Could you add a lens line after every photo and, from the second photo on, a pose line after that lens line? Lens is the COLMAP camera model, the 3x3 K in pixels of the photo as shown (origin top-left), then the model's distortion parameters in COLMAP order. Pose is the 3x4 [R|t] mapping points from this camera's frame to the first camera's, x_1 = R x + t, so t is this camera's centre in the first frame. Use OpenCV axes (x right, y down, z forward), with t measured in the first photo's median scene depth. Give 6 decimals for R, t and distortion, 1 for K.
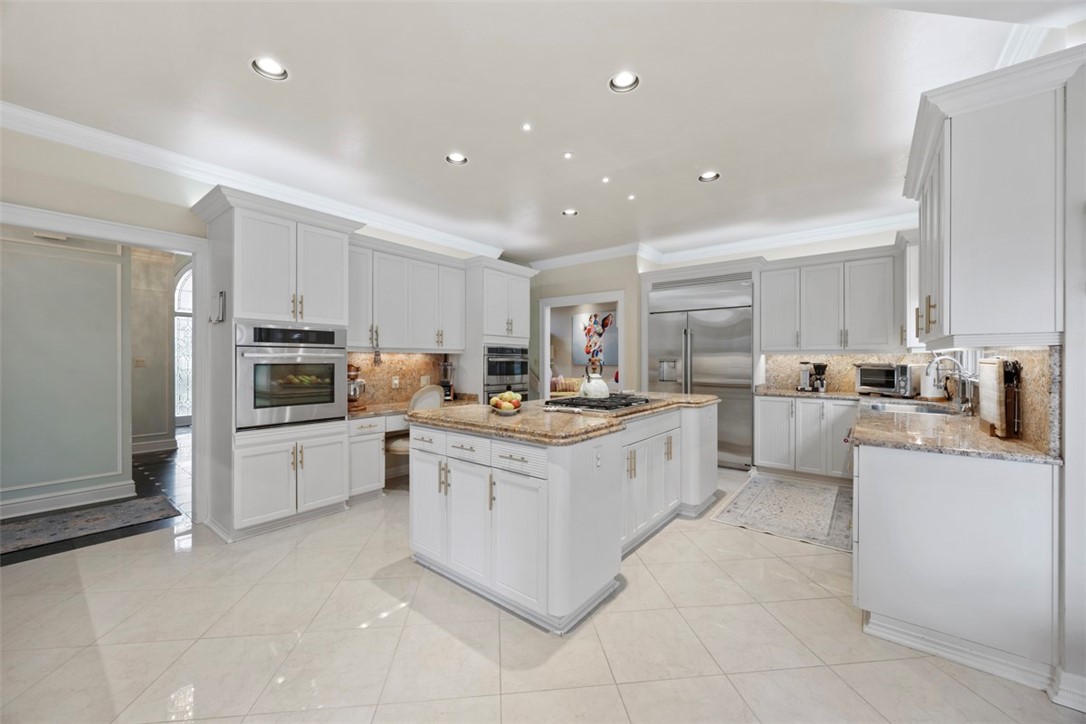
lens RADIAL K [[416.1, 0, 538.6], [0, 416.1, 367.9], [0, 0, 1]] dist [-0.002457, 0.000189]
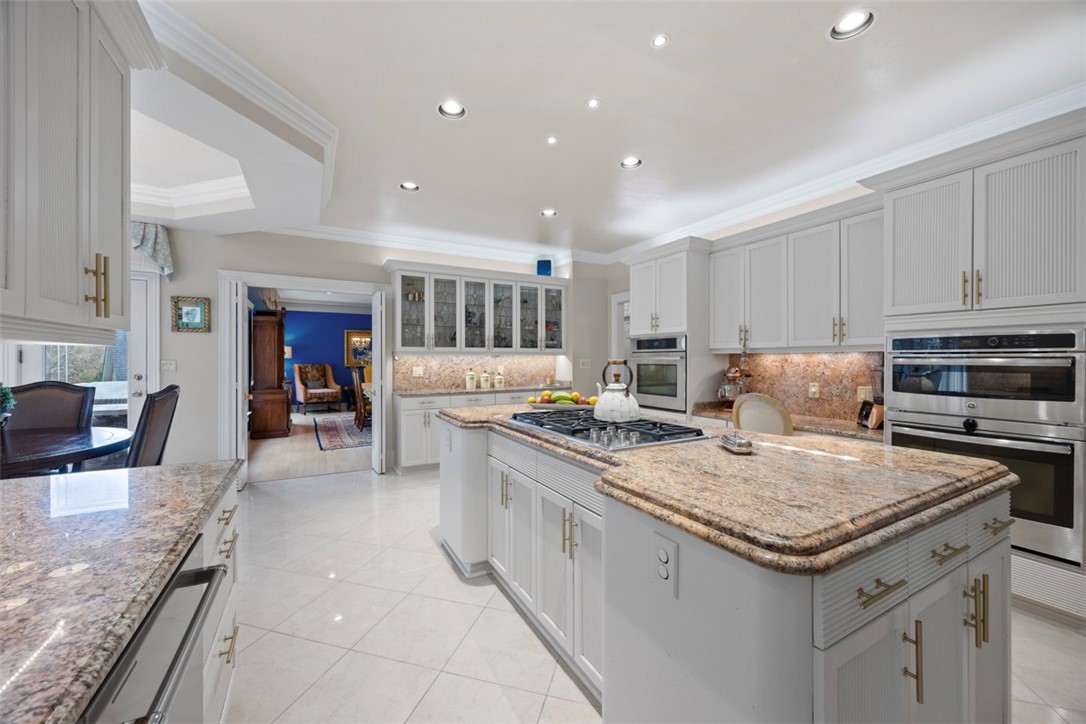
lens RADIAL K [[416.1, 0, 541.6], [0, 416.1, 360.4], [0, 0, 1]] dist [-0.002457, 0.000189]
pose [[-0.382044, 0.001684, -0.924143, 0.750152], [-0.018333, 0.999788, 0.009401, -0.025425], [0.923962, 0.020534, -0.381932, 1.078655]]
